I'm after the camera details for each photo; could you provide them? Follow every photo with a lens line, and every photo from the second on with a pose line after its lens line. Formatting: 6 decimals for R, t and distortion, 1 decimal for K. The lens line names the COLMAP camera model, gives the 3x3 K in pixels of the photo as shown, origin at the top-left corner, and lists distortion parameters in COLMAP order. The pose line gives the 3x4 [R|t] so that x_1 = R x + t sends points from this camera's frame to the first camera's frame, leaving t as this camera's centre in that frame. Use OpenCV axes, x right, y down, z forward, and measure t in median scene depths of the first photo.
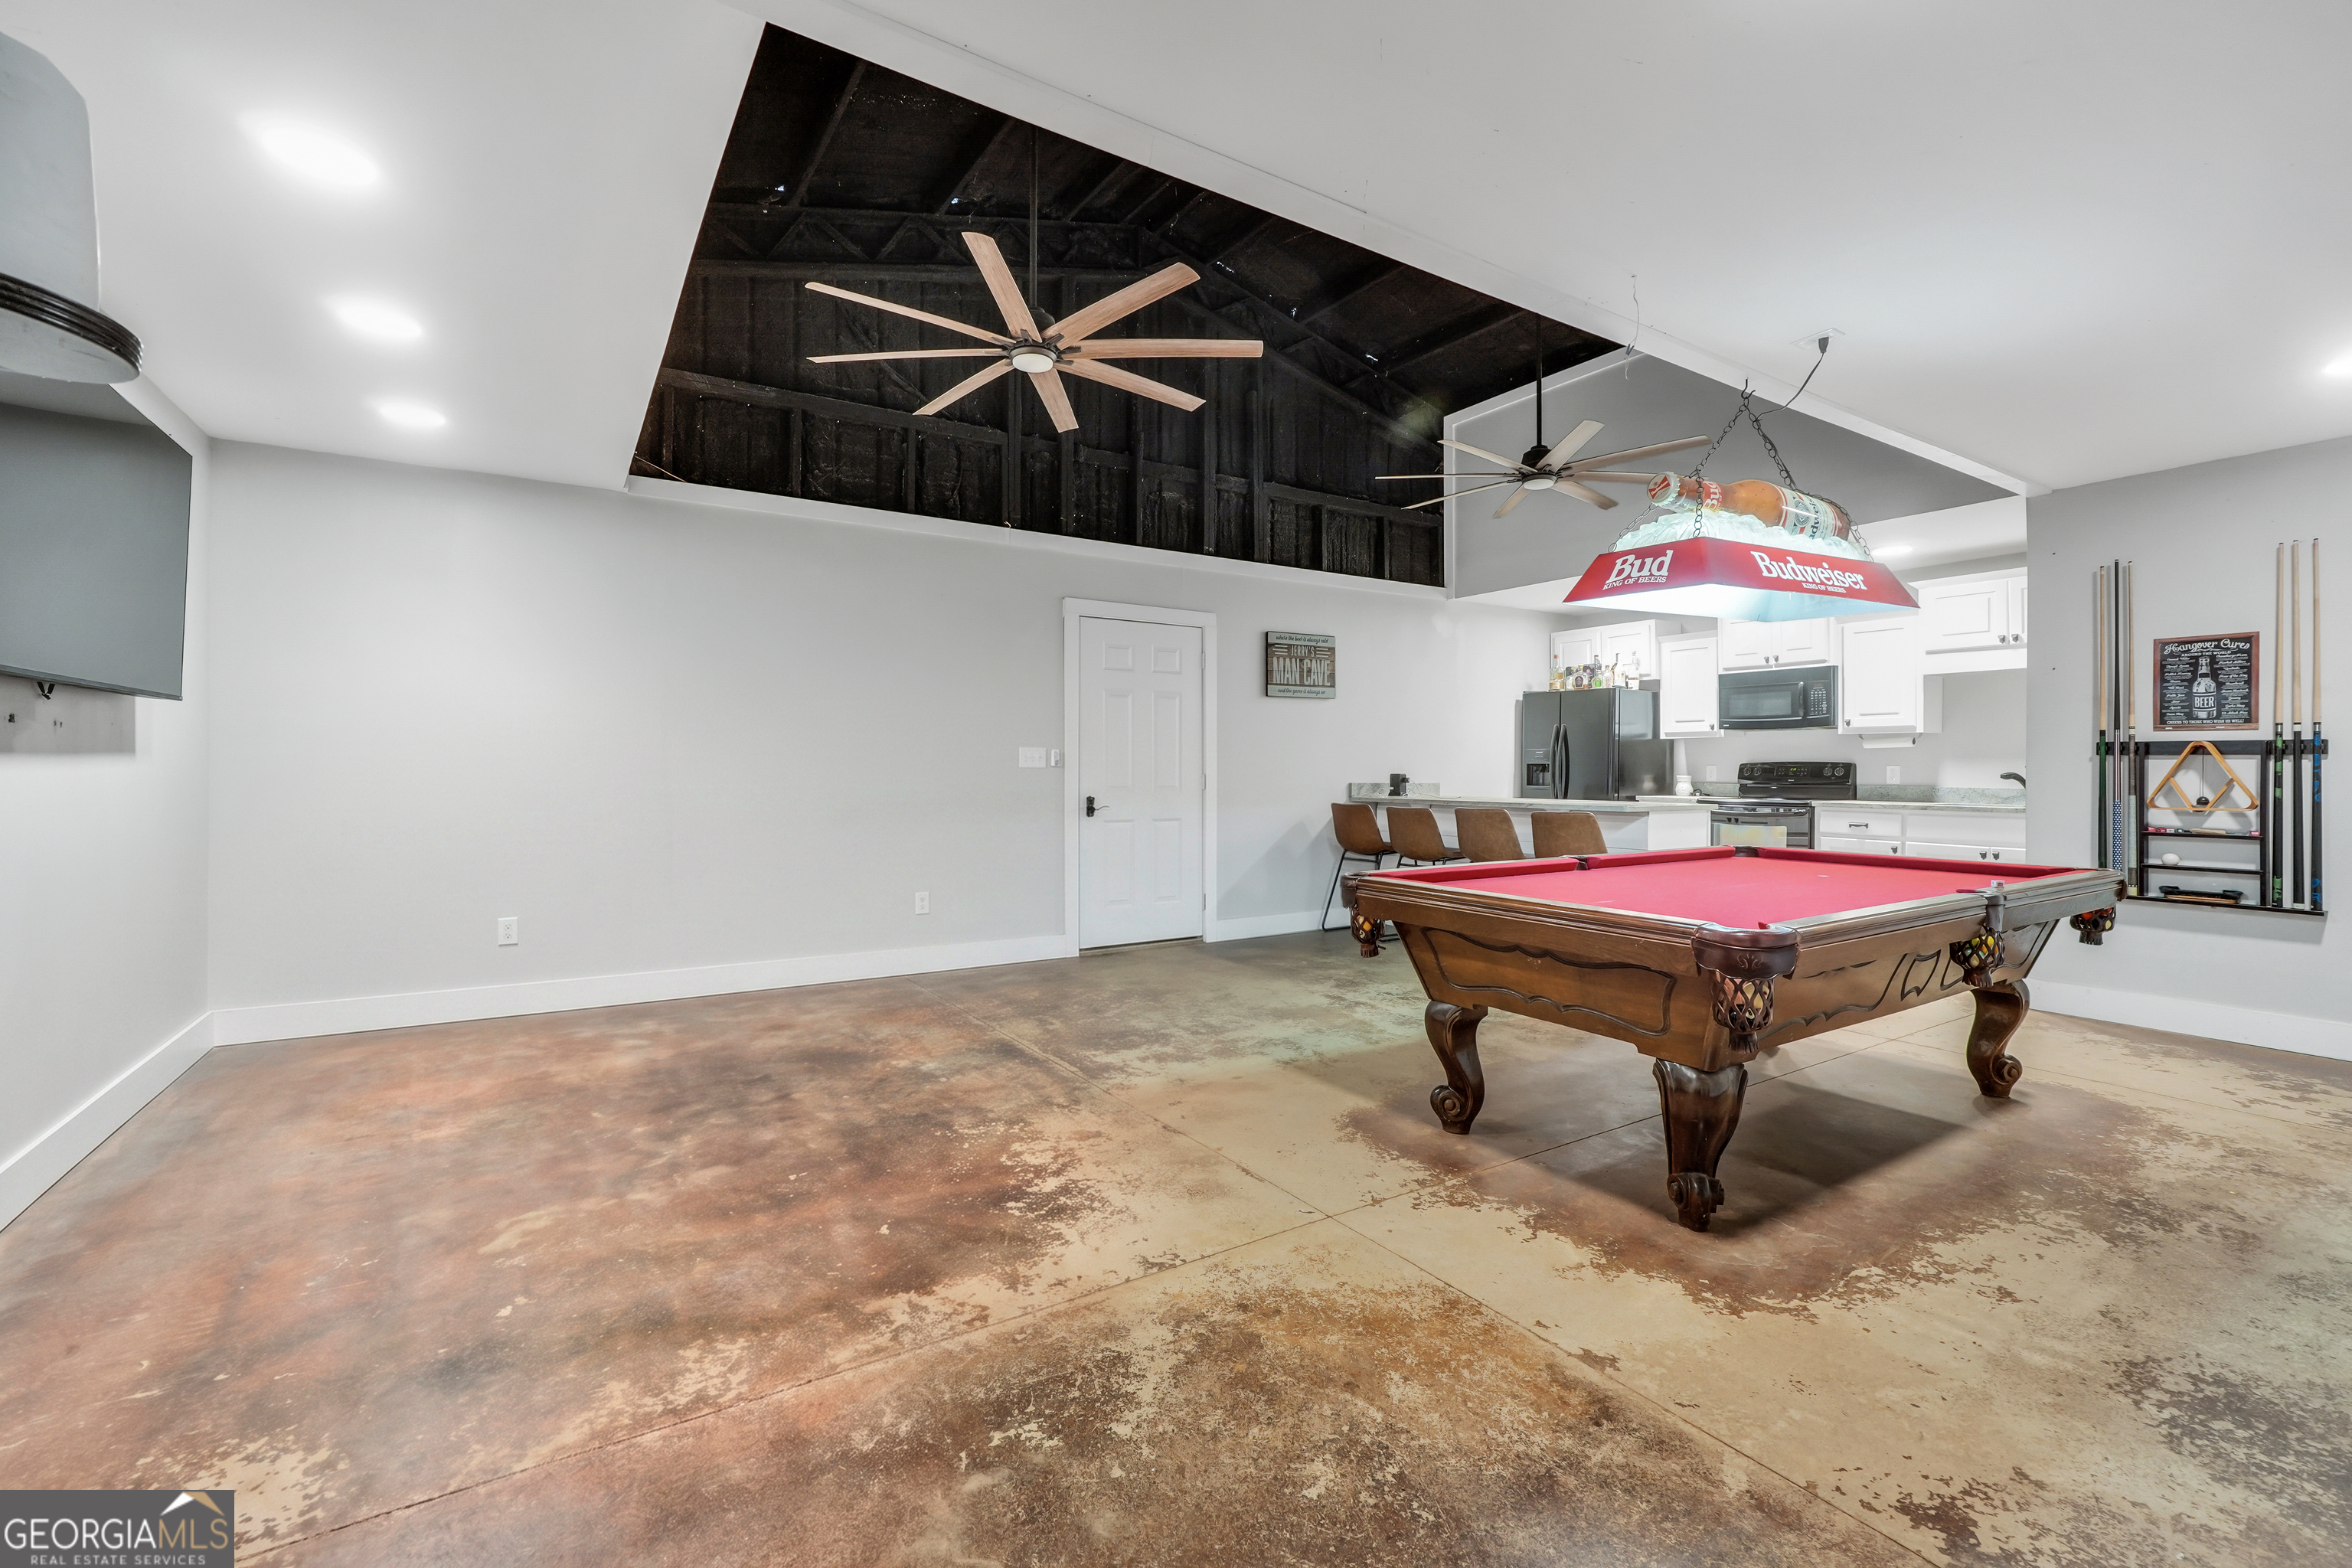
lens RADIAL K [[994.6, 0, 1166.7], [0, 994.6, 761.4], [0, 0, 1]] dist [-0.017758, 0.006805]
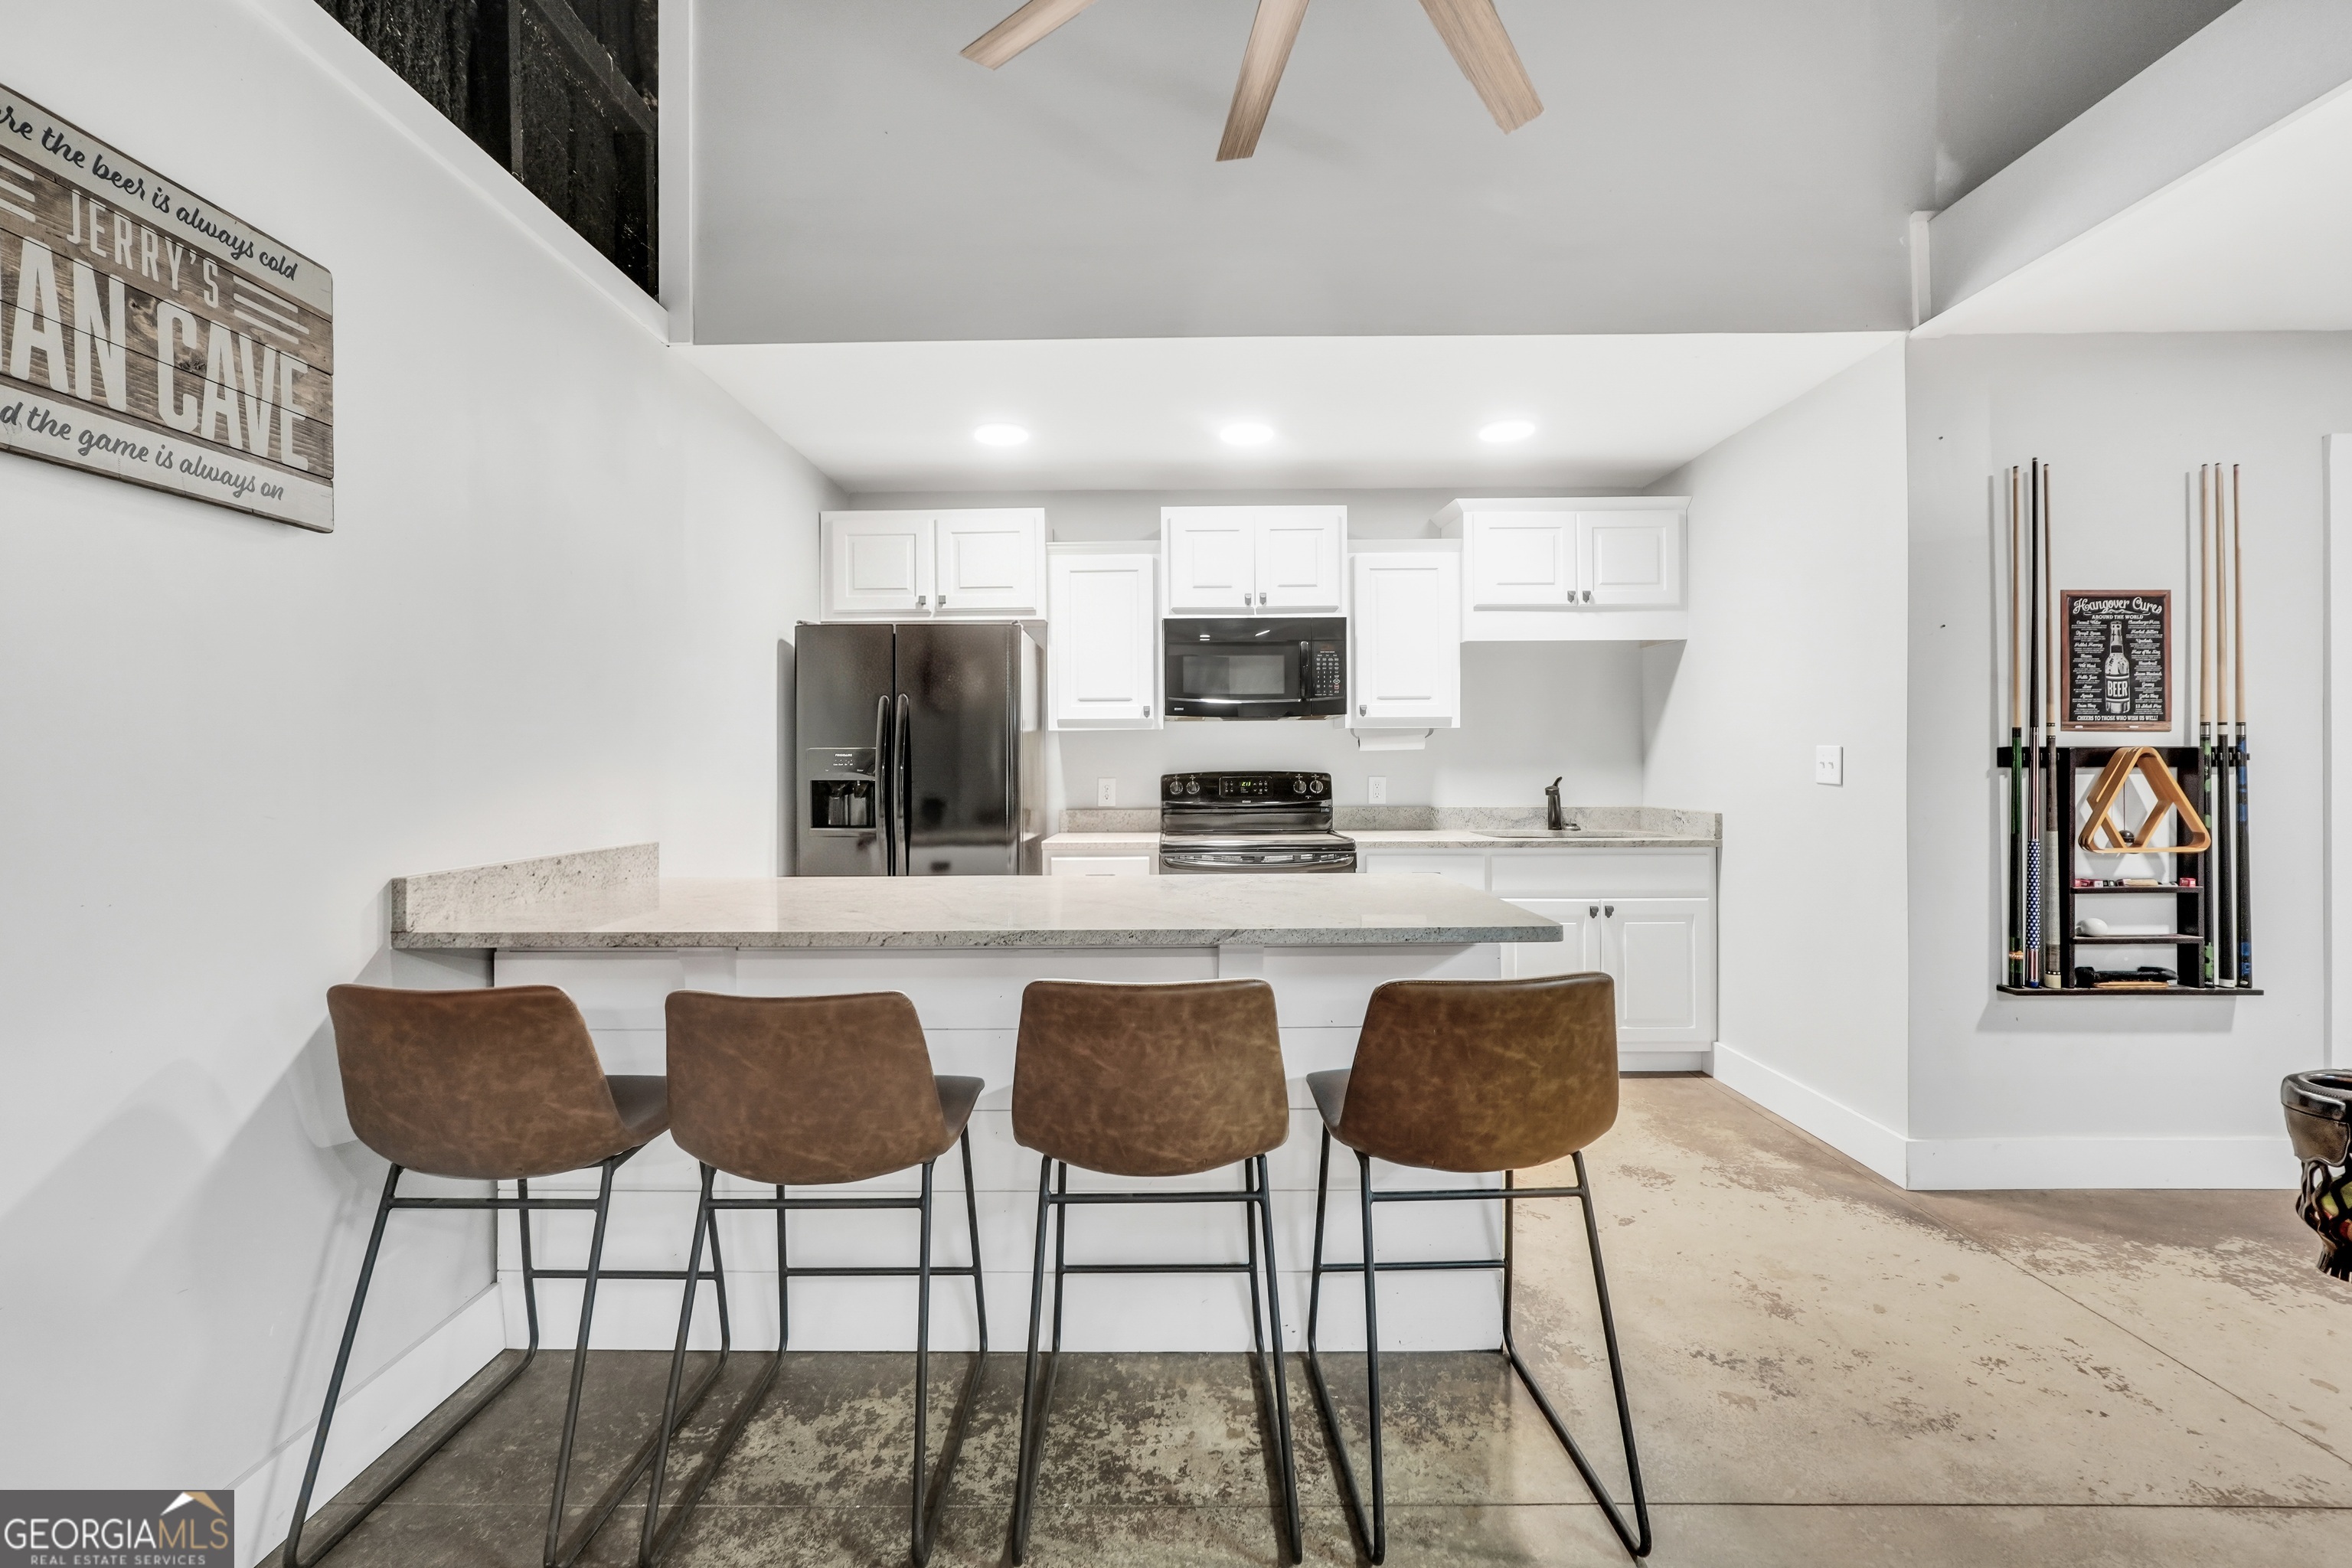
lens RADIAL K [[994.6, 0, 1157.8], [0, 994.6, 759.2], [0, 0, 1]] dist [-0.017758, 0.006805]
pose [[0.547412, -0.003546, 0.836855, 0.097225], [0.002179, 0.999994, 0.002812, -0.011247], [-0.836860, 0.000284, 0.547417, 0.855897]]
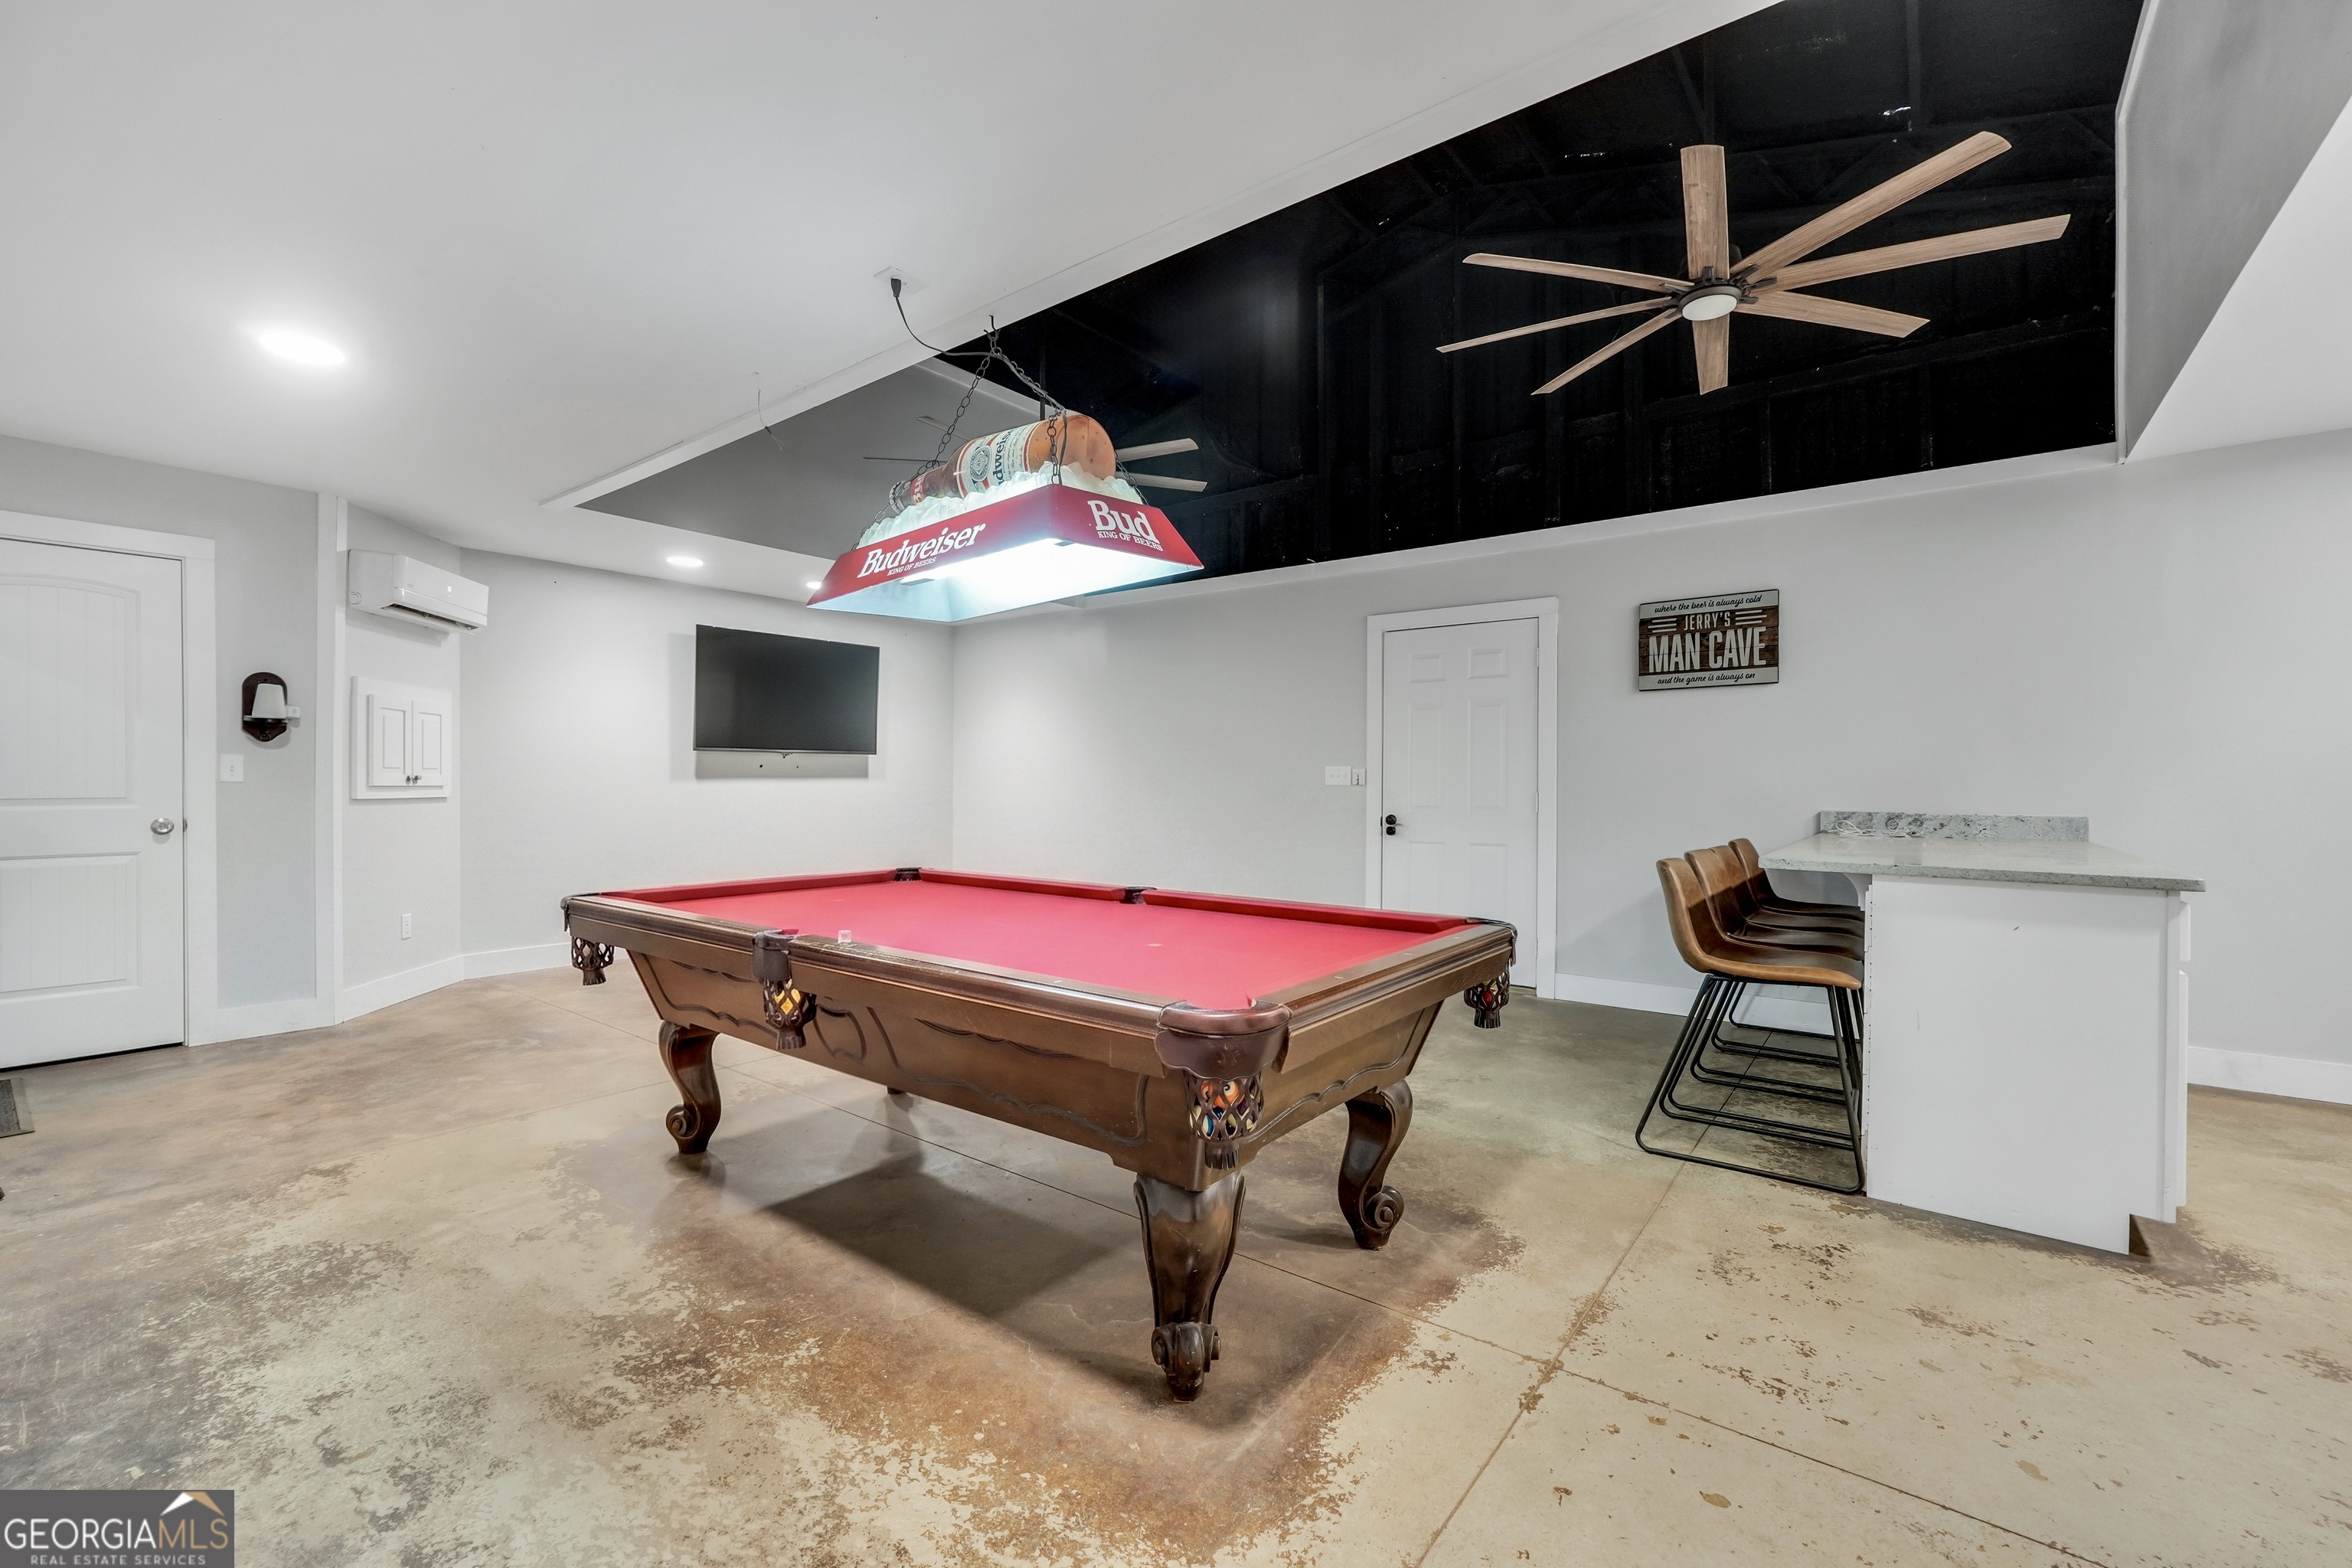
lens RADIAL K [[994.6, 0, 1161.4], [0, 994.6, 779.2], [0, 0, 1]] dist [-0.017758, 0.006805]
pose [[0.331574, -0.006338, -0.943408, 0.793278], [0.000926, 0.999979, -0.006392, 0.006139], [0.943429, 0.001246, 0.331573, 0.476862]]
